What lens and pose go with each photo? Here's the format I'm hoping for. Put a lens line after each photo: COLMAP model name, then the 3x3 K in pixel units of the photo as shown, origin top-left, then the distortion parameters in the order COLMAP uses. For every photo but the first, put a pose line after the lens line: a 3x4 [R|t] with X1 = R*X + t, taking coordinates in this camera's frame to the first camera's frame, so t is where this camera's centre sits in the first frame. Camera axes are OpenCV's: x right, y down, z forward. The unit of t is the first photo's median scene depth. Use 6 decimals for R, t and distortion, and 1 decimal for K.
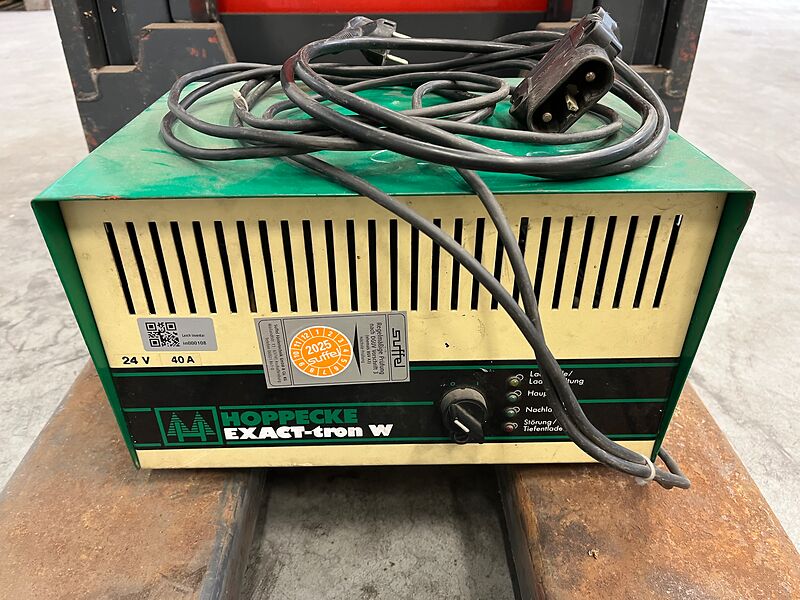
lens RADIAL K [[604.9, 0, 398.3], [0, 604.9, 302.2], [0, 0, 1]] dist [0.079339, -0.112606]
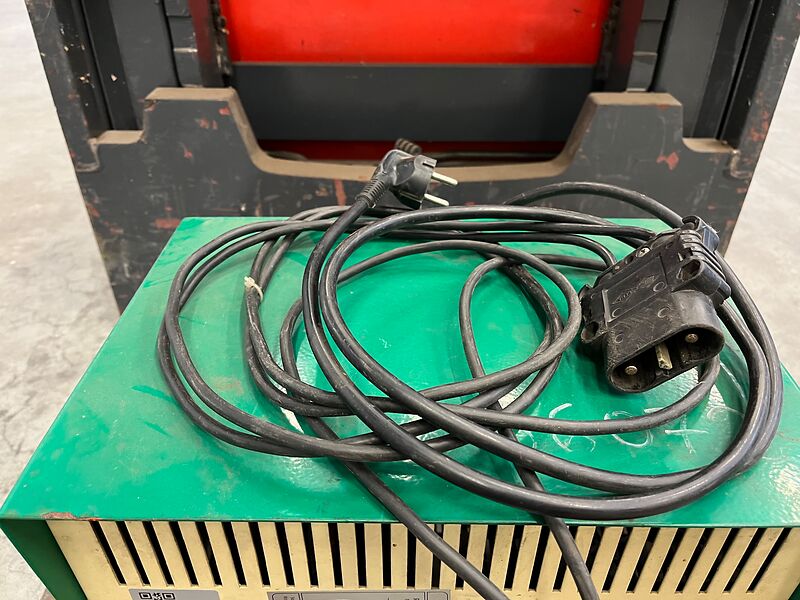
lens RADIAL K [[604.9, 0, 402.8], [0, 604.9, 300.7], [0, 0, 1]] dist [0.079339, -0.112606]
pose [[0.999661, 0.020798, -0.015639, -0.022126], [-0.019781, 0.997843, 0.062589, -0.206095], [0.016907, -0.062259, 0.997917, 0.091804]]
